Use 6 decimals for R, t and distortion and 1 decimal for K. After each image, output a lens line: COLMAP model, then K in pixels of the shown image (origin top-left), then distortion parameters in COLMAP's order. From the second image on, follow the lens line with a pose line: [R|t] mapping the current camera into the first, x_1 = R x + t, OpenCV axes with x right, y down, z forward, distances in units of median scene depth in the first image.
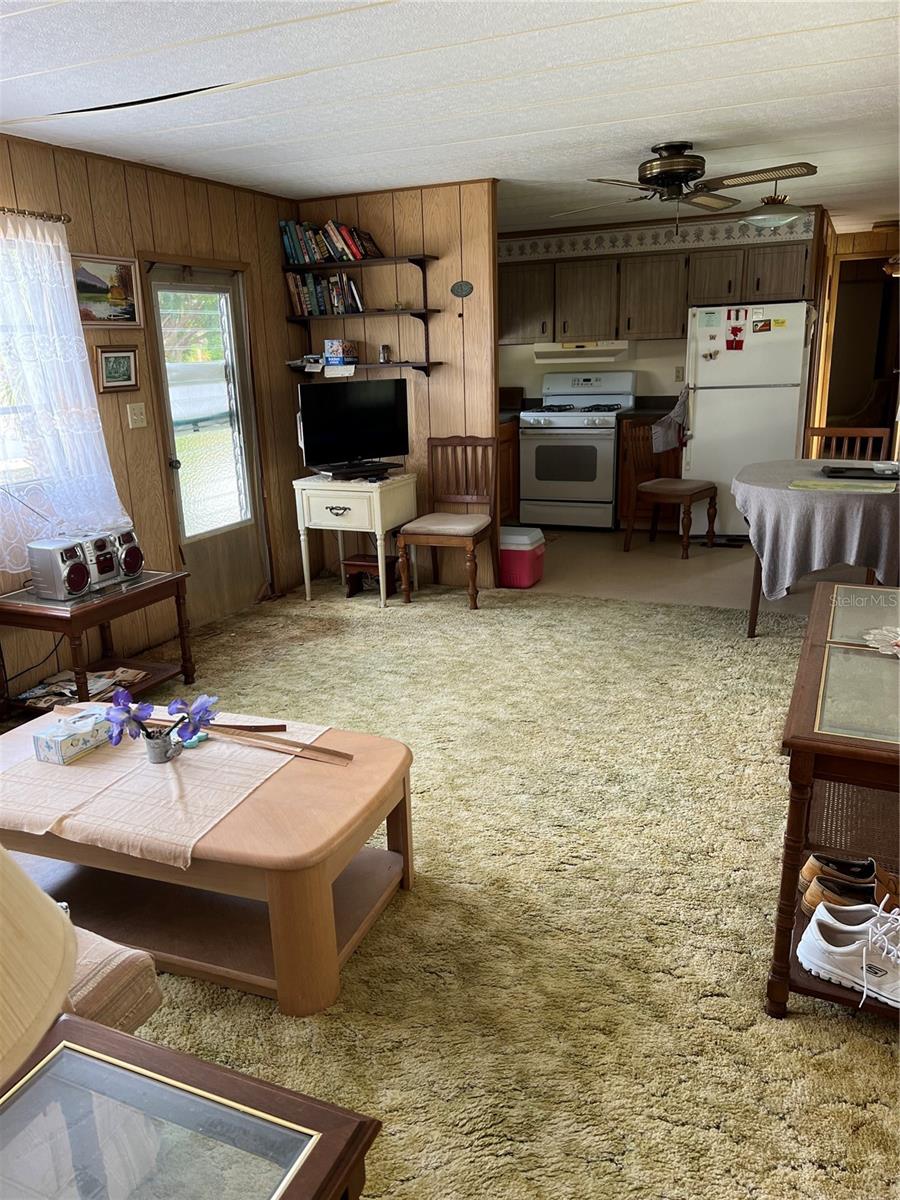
lens RADIAL K [[909.8, 0, 453.9], [0, 909.8, 609.9], [0, 0, 1]] dist [0.001466, -0.004341]
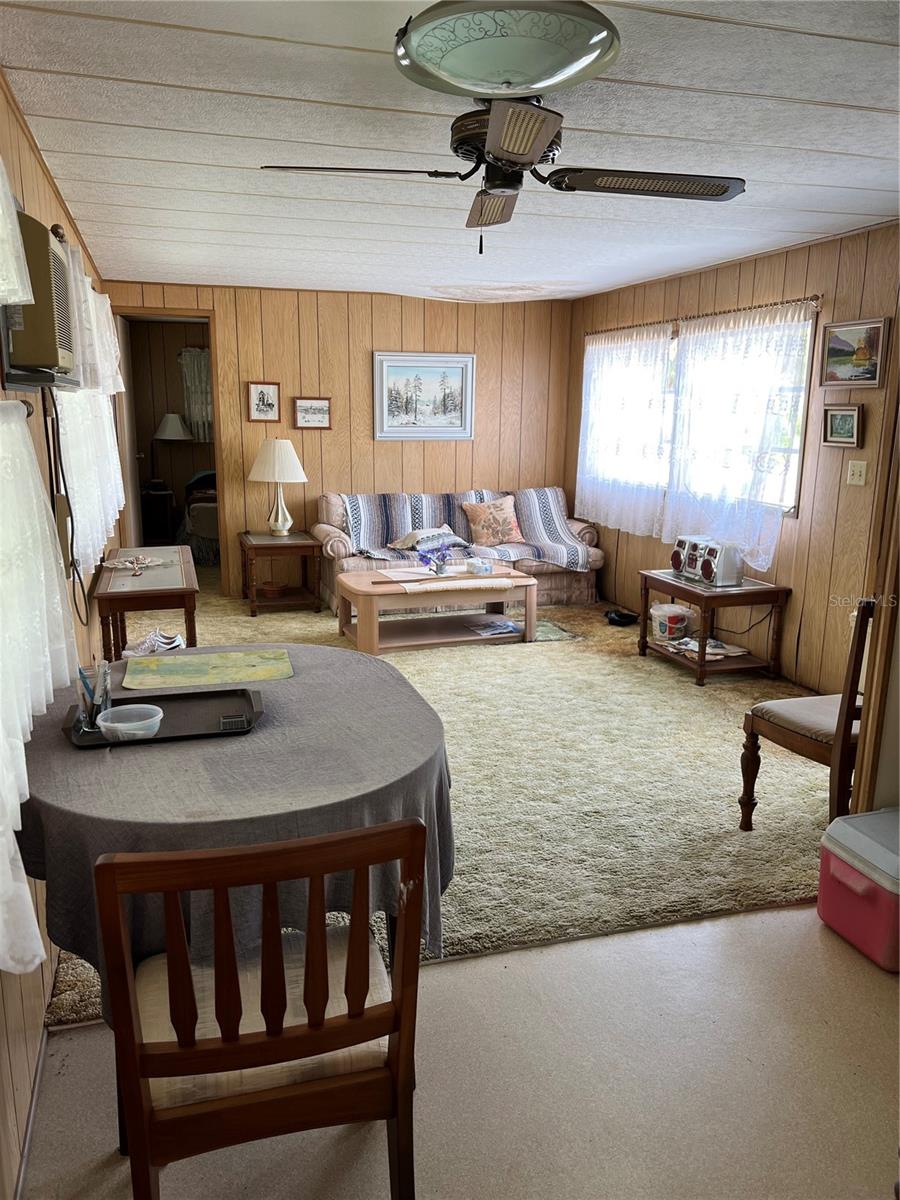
lens RADIAL K [[909.8, 0, 453.9], [0, 909.8, 609.9], [0, 0, 1]] dist [0.001466, -0.004341]
pose [[-0.754601, 0.164057, -0.635344, 0.413746], [-0.167573, 0.887957, 0.428313, -0.276987], [0.634426, 0.429672, -0.642562, 0.909361]]
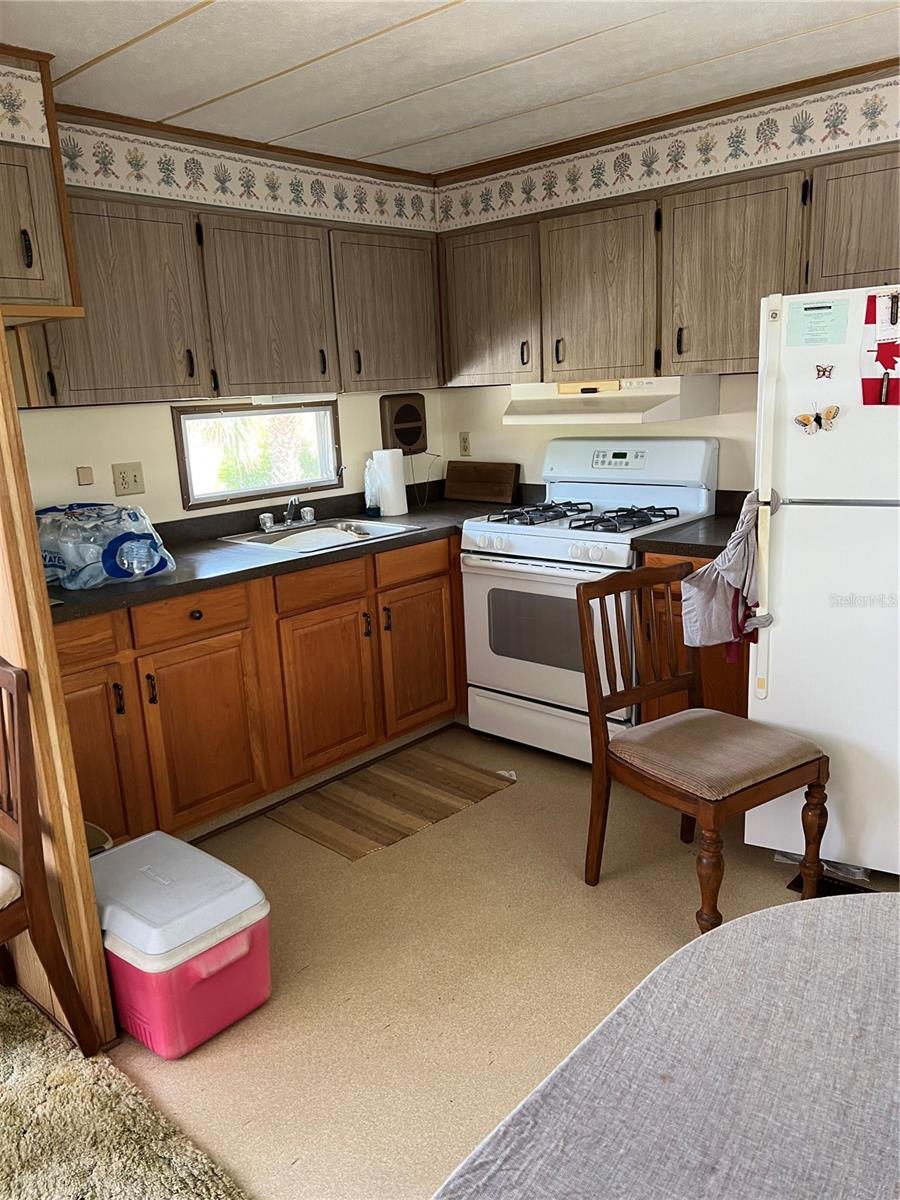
lens RADIAL K [[909.8, 0, 453.9], [0, 909.8, 609.9], [0, 0, 1]] dist [0.001466, -0.004341]
pose [[0.949525, 0.059356, -0.308024, 0.237104], [-0.065399, 0.997816, -0.009323, -0.171114], [0.306798, 0.028997, 0.951333, 0.544997]]
